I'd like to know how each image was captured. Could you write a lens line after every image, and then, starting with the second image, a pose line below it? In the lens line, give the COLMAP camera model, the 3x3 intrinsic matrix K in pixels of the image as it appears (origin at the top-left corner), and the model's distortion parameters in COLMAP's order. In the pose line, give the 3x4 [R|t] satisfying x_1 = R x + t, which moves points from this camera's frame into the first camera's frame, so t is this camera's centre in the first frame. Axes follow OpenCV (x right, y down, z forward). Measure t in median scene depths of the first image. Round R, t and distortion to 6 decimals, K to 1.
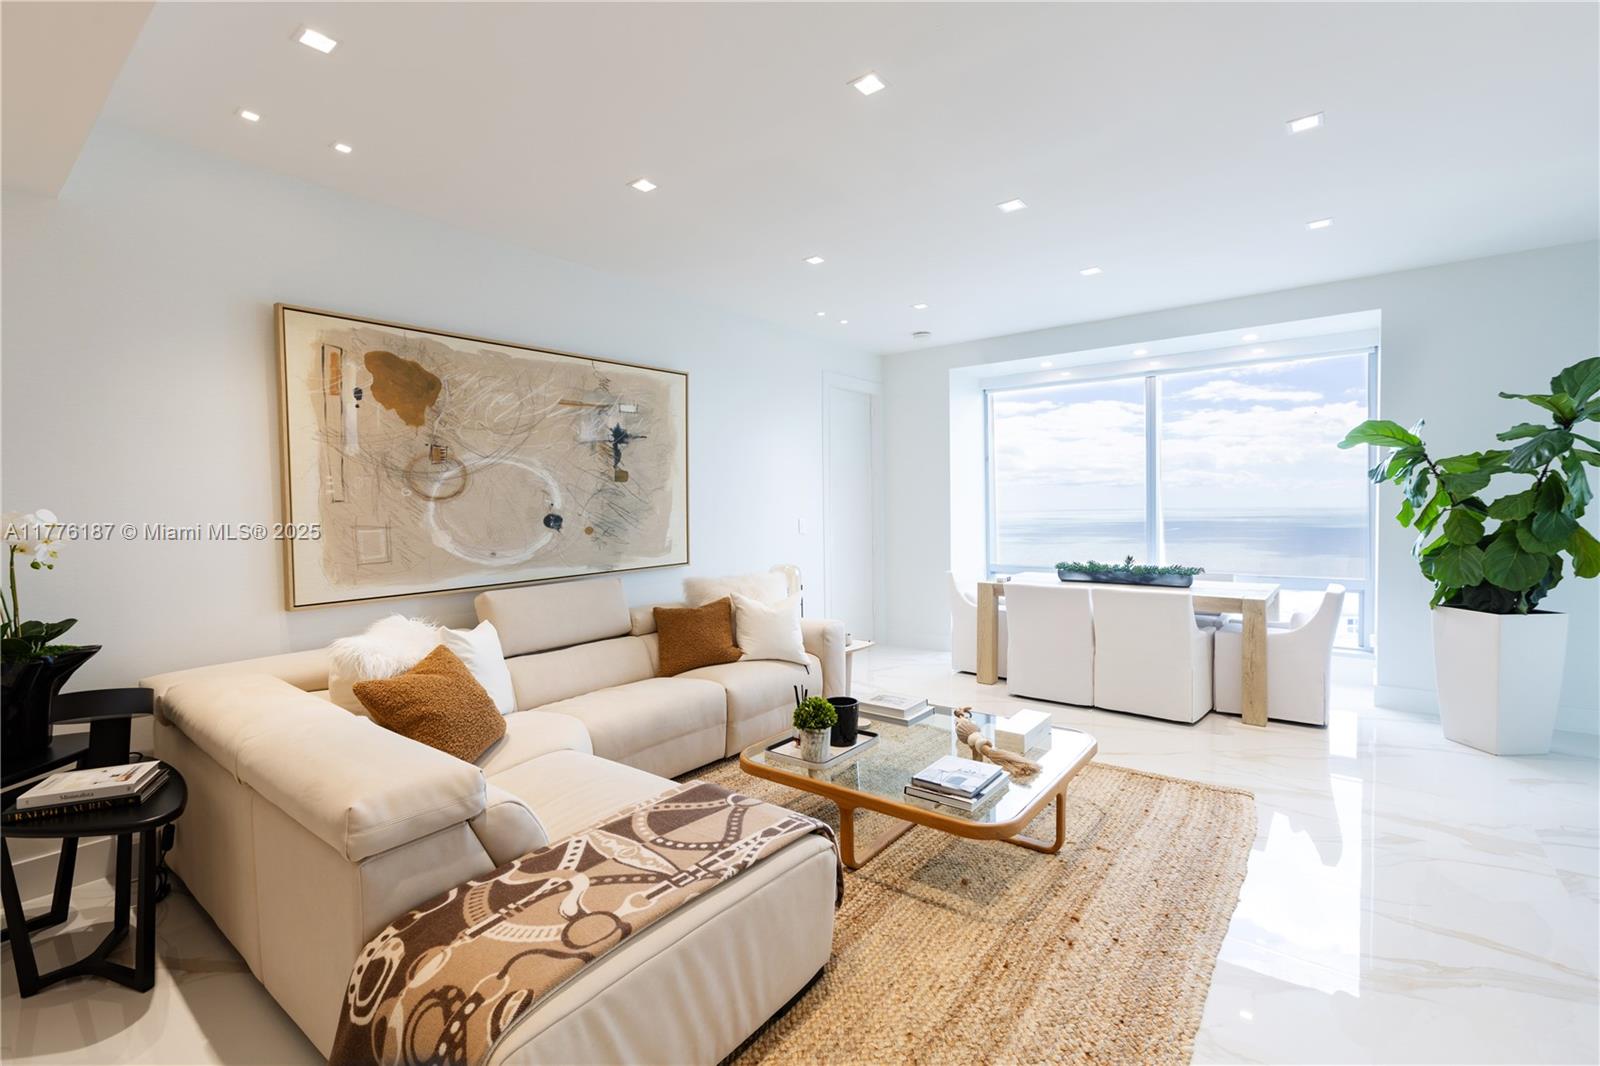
lens RADIAL K [[712.1, 0, 799.0], [0, 712.1, 529.9], [0, 0, 1]] dist [-0.002814, -0.000502]
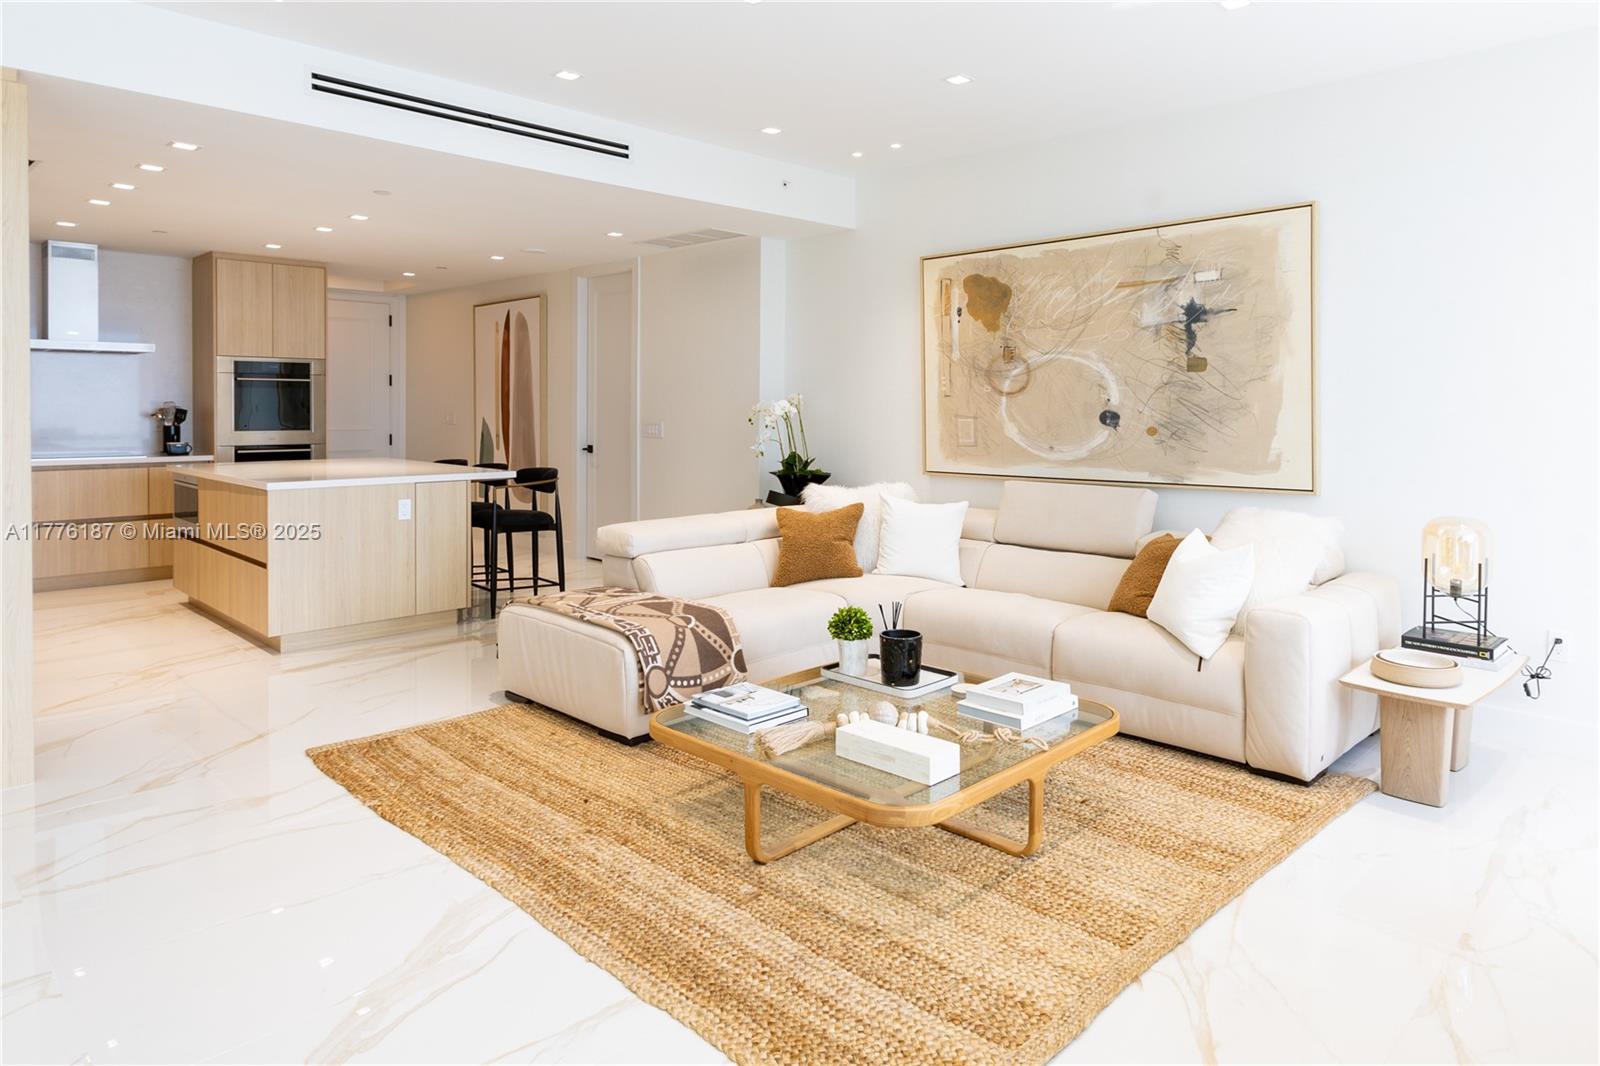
lens RADIAL K [[1009.2, 0, 904.8], [0, 1009.2, 421.1], [0, 0, 1]] dist [-0.003157, 0.002351]
pose [[-0.074963, 0.028201, -0.996787, 0.975350], [-0.039390, 0.998736, 0.031219, -0.039502], [0.996408, 0.041603, -0.073758, 0.851482]]
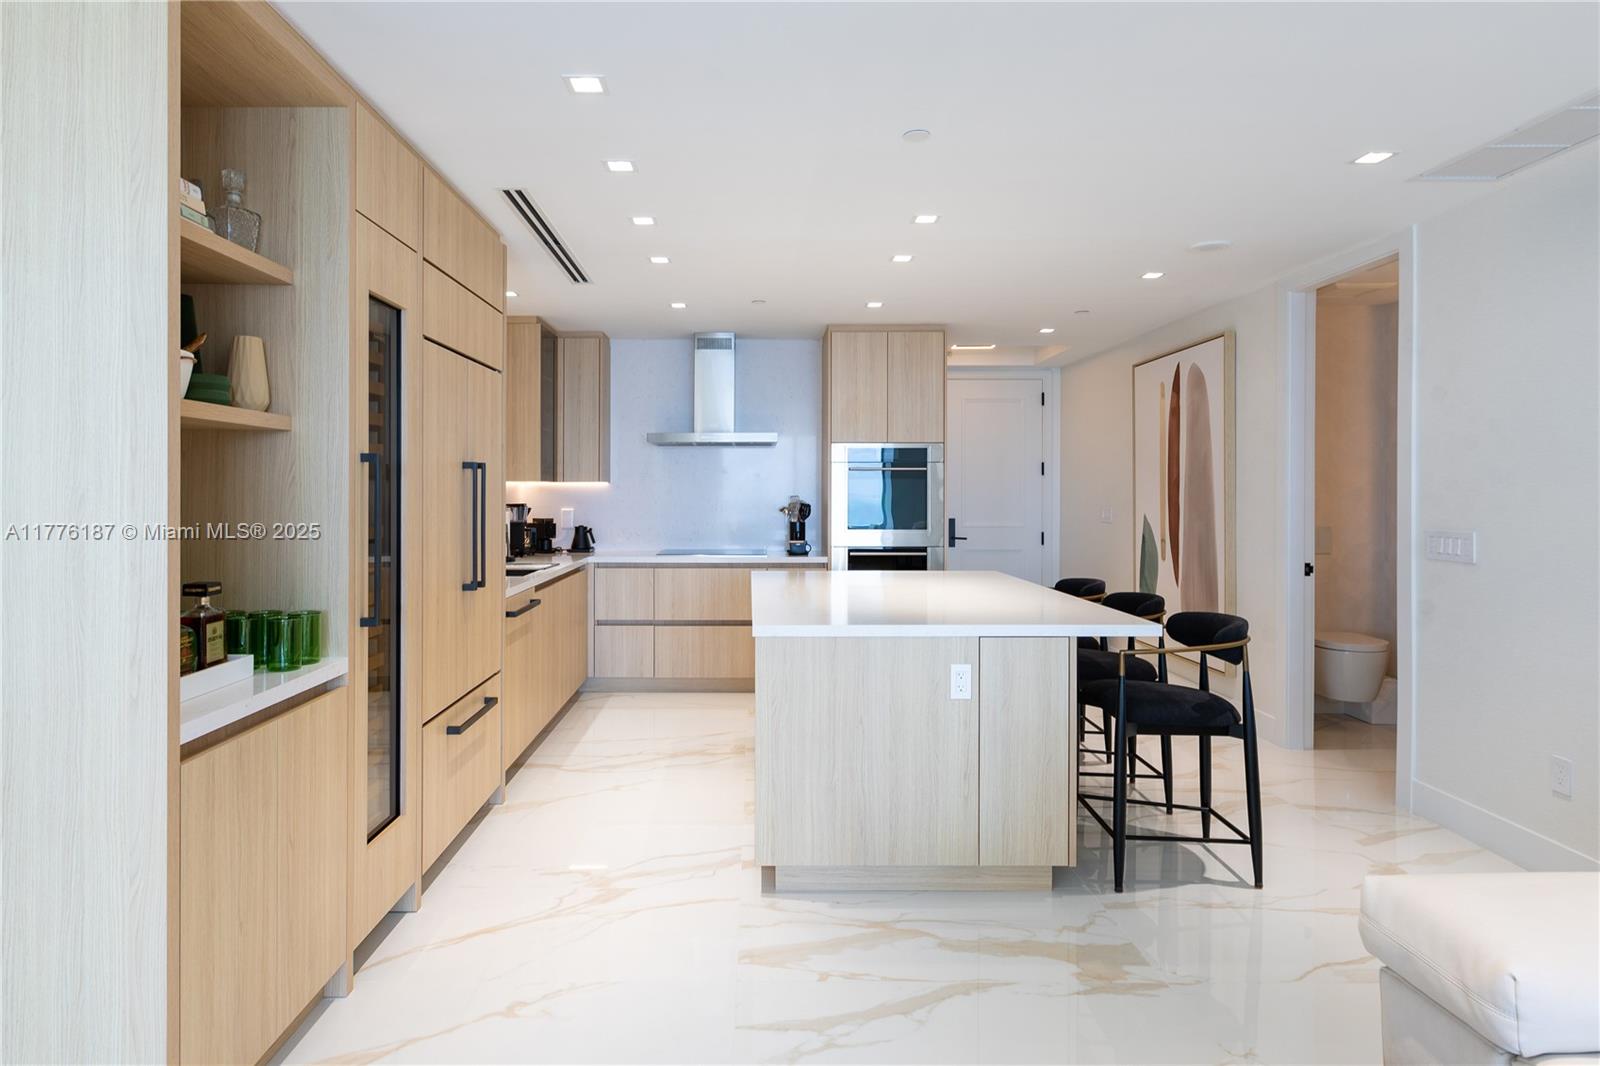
lens RADIAL K [[916.3, 0, 737.8], [0, 916.3, 489.4], [0, 0, 1]] dist [-0.001106, -0.000175]
pose [[-0.798799, 0.010855, -0.601500, 0.201041], [-0.010889, 0.999413, 0.032496, -0.023116], [0.601500, 0.032507, -0.798211, 0.529535]]
